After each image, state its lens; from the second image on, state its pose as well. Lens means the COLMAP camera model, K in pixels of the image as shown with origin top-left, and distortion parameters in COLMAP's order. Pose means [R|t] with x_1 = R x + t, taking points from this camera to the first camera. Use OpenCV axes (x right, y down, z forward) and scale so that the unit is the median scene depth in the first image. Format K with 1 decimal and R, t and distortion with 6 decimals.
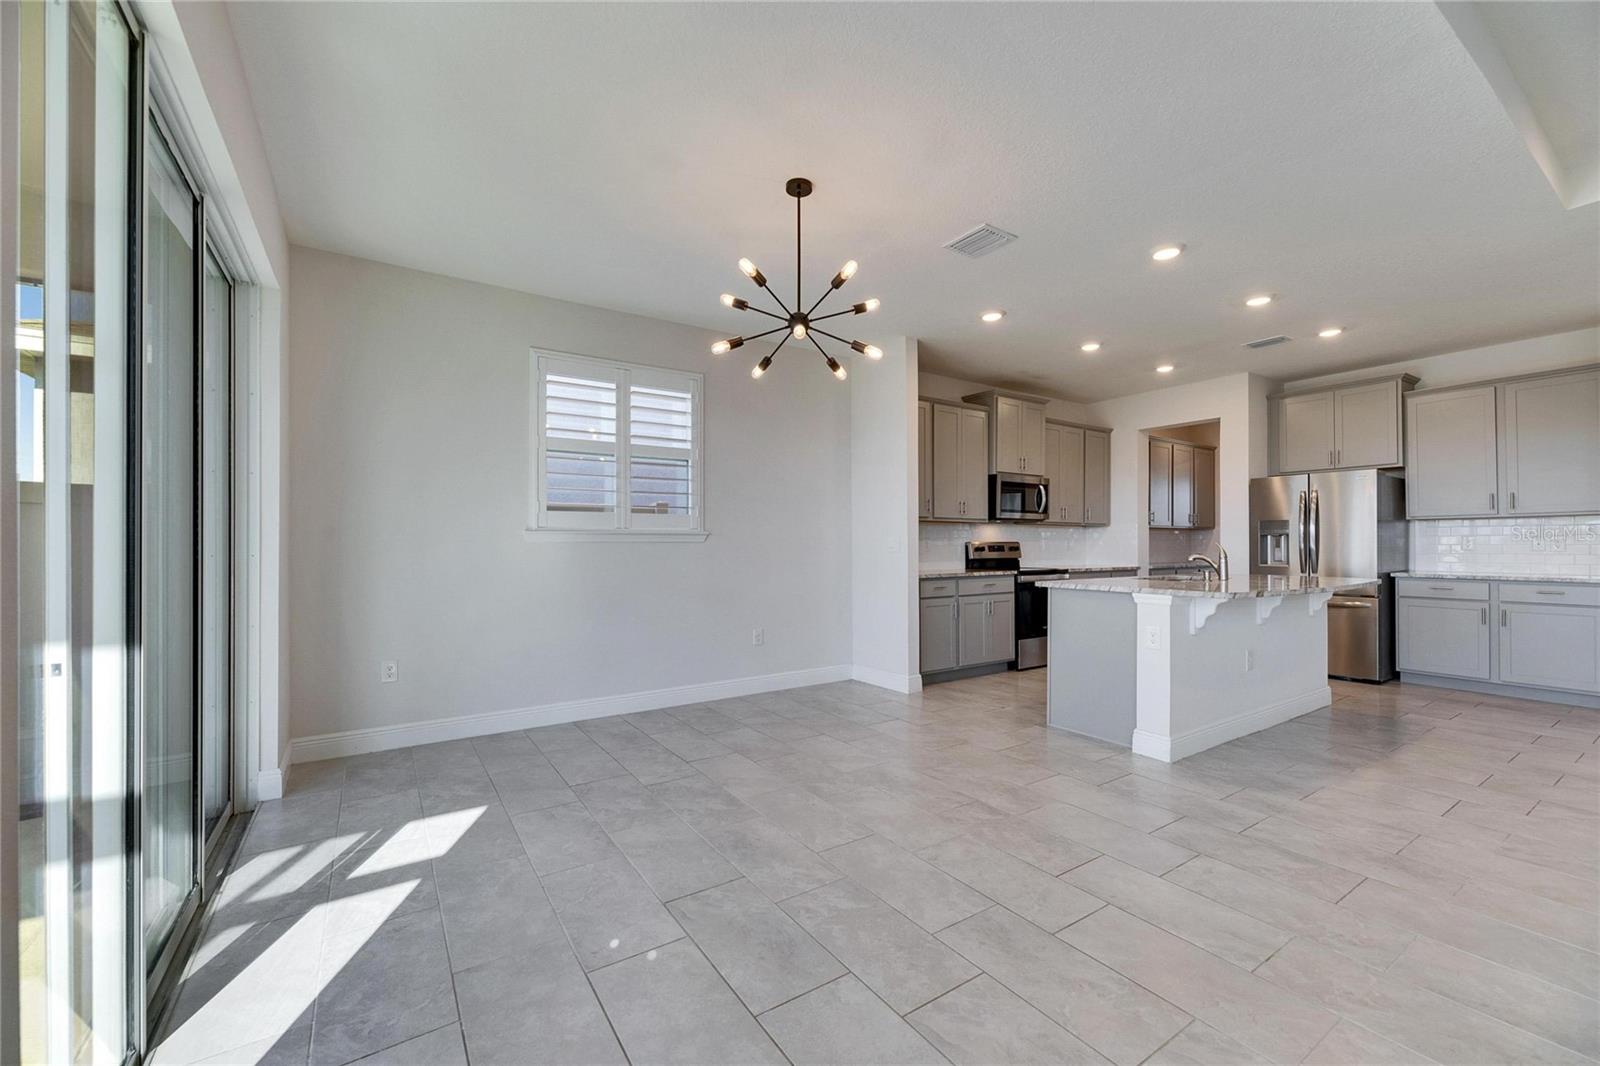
lens RADIAL K [[646.0, 0, 801.4], [0, 646.0, 541.4], [0, 0, 1]] dist [0.008438, -0.003199]
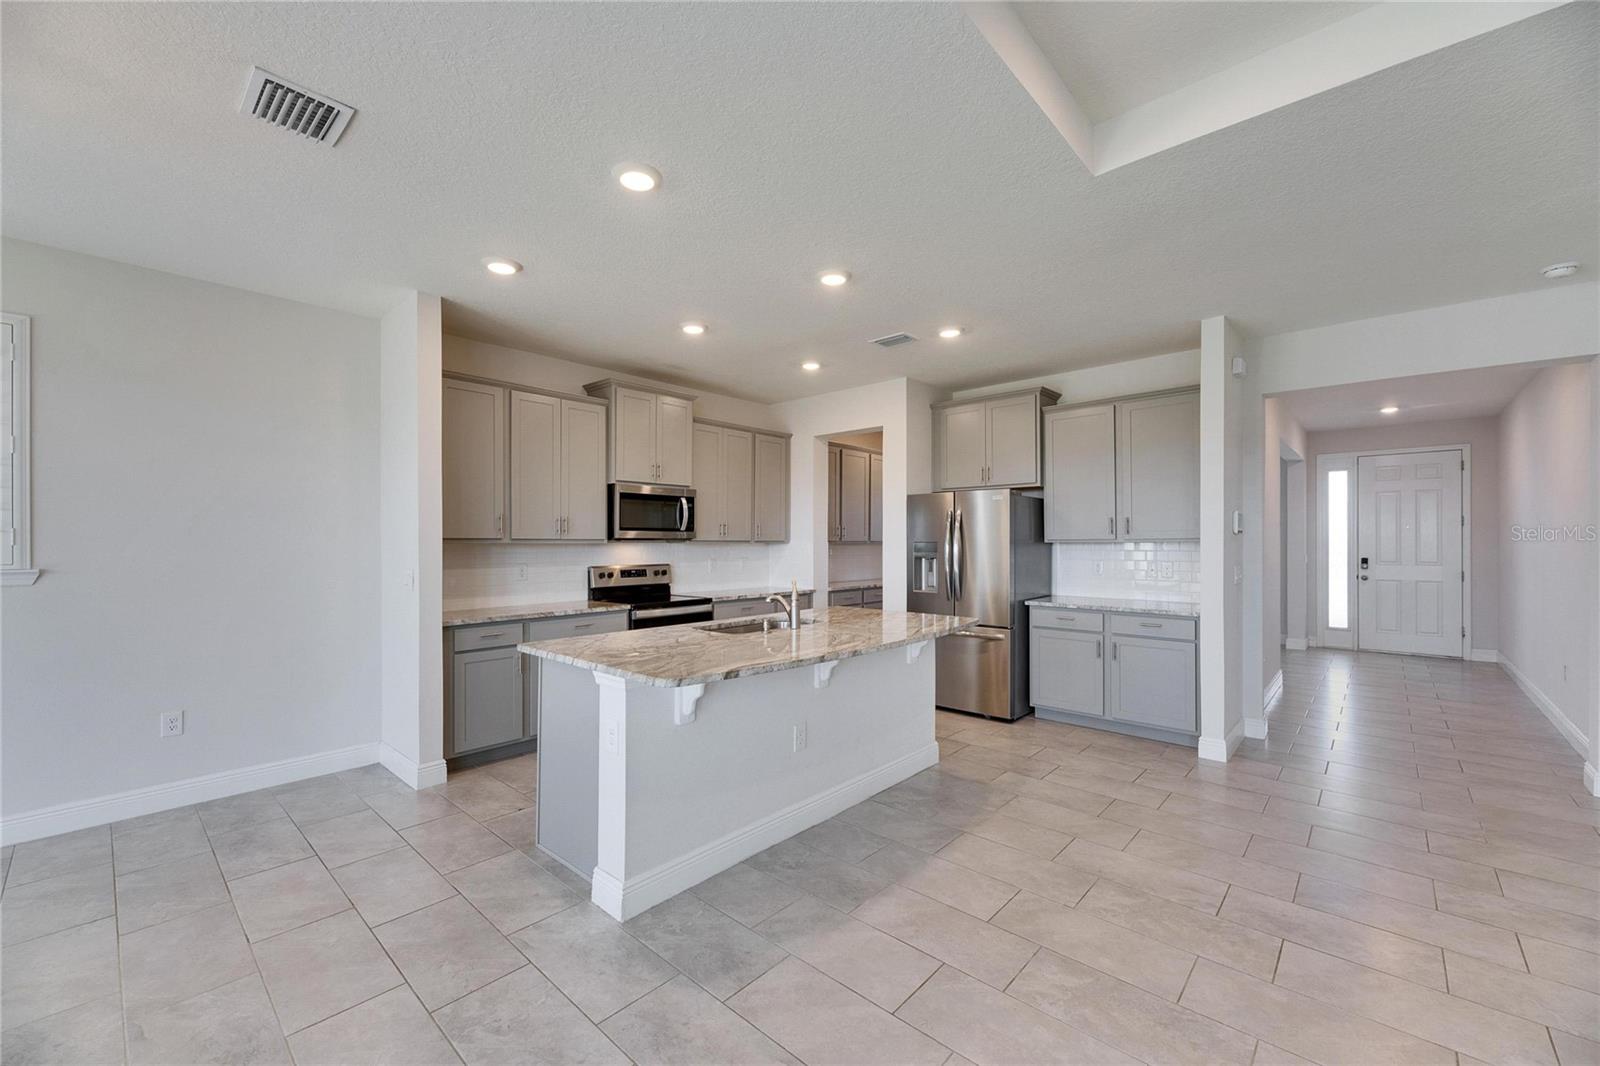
lens RADIAL K [[640.1, 0, 803.2], [0, 640.1, 540.6], [0, 0, 1]] dist [0.001924, -0.000238]
pose [[0.969443, 0.000248, 0.245317, 0.399819], [-0.000853, 0.999997, 0.002358, -0.042057], [-0.245315, -0.002495, 0.969440, 0.203693]]
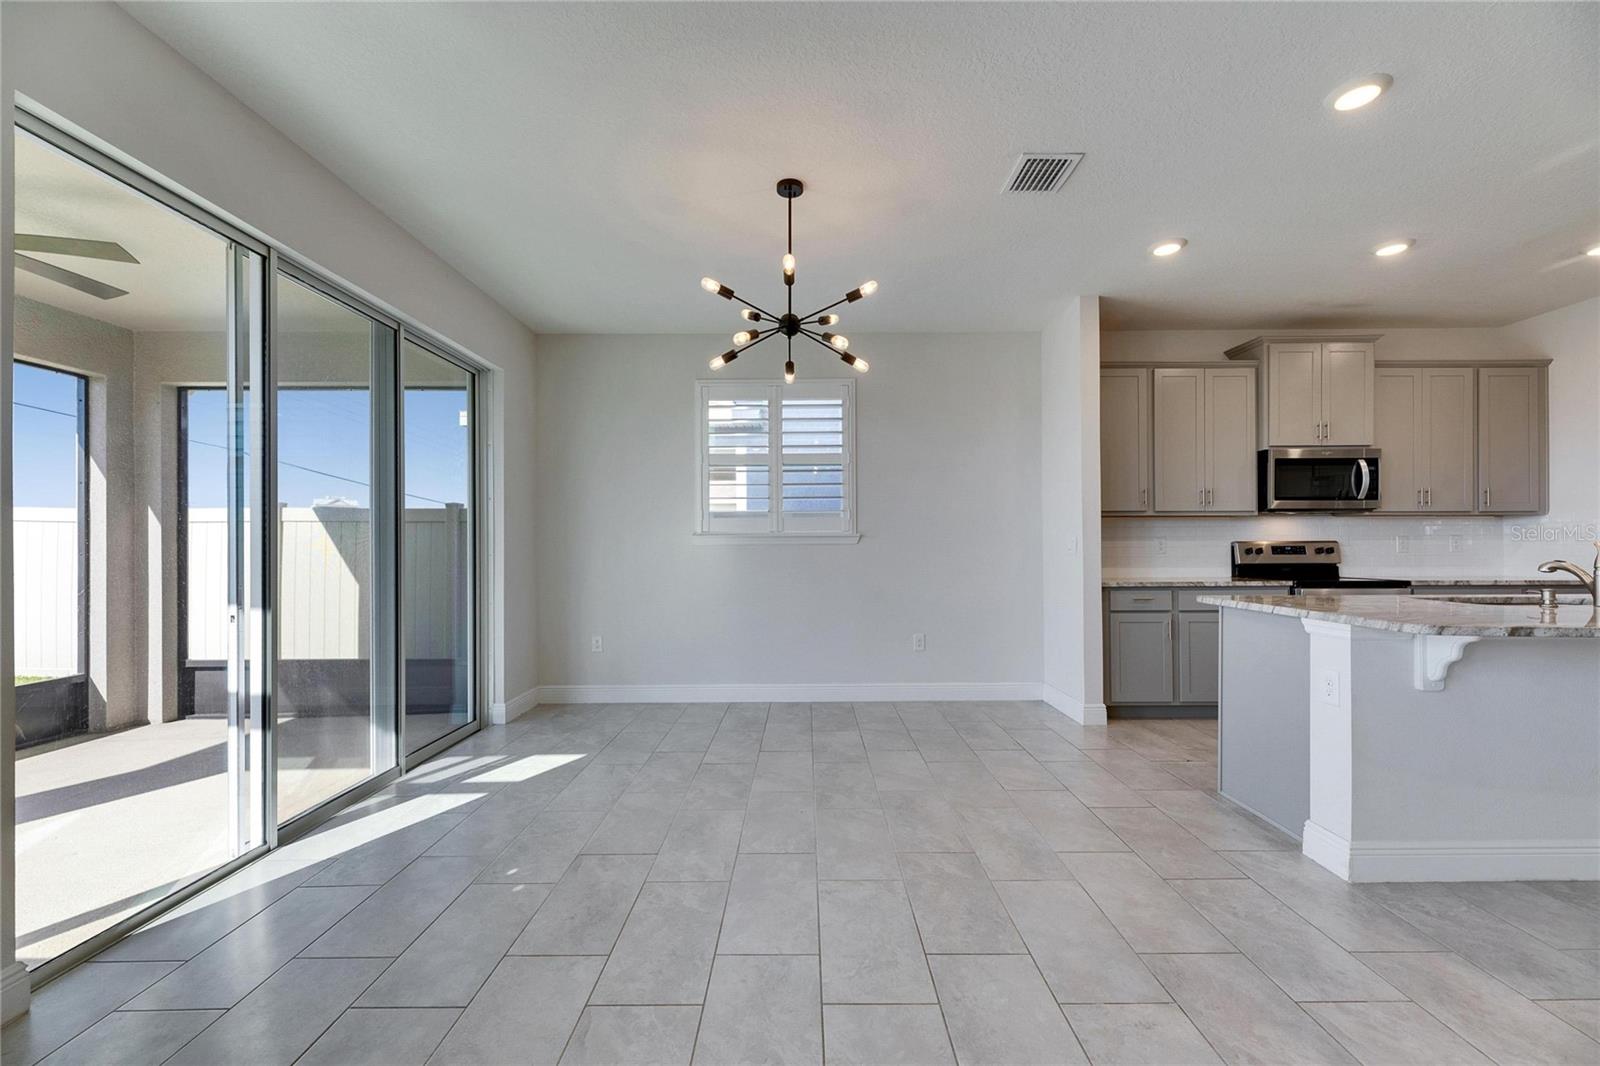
lens RADIAL K [[646.0, 0, 801.4], [0, 646.0, 541.4], [0, 0, 1]] dist [0.008438, -0.003199]
pose [[0.830533, -0.006396, -0.556933, 0.324596], [0.006252, 0.999978, -0.002161, -0.001136], [0.556935, -0.001687, 0.830554, 0.105298]]
